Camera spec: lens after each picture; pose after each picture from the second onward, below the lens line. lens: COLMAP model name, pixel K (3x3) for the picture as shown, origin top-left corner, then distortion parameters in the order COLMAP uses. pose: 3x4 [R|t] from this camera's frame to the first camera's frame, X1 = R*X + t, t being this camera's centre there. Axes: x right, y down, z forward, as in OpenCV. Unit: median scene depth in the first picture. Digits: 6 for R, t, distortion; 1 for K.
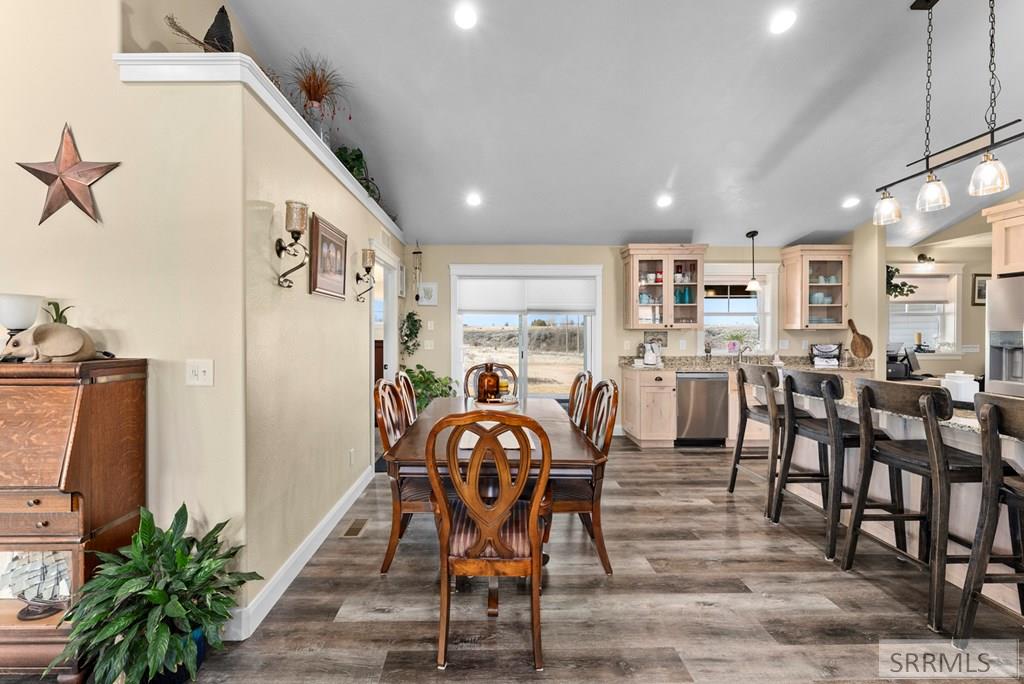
lens RADIAL K [[432.7, 0, 512.0], [0, 432.7, 342.0], [0, 0, 1]] dist [-0.002650, -0.000507]
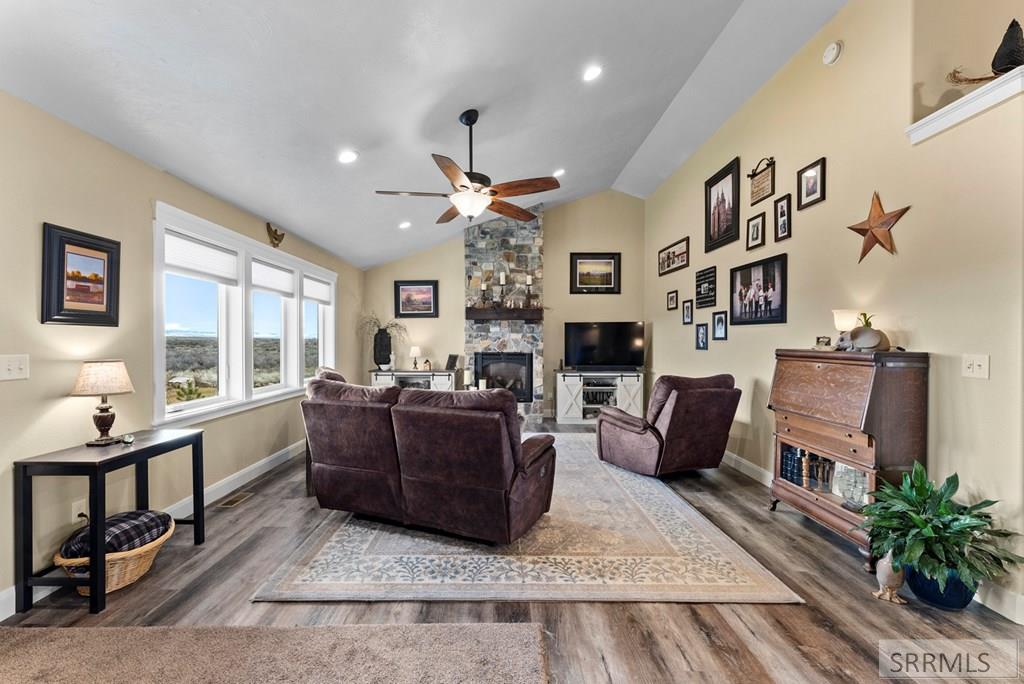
lens RADIAL K [[414.4, 0, 506.2], [0, 414.4, 332.9], [0, 0, 1]] dist [-0.001831, -0.000241]
pose [[-0.011125, -0.014030, -0.999840, 0.454565], [-0.019620, 0.999712, -0.013810, 0.025020], [0.999746, 0.019463, -0.011397, -0.275808]]
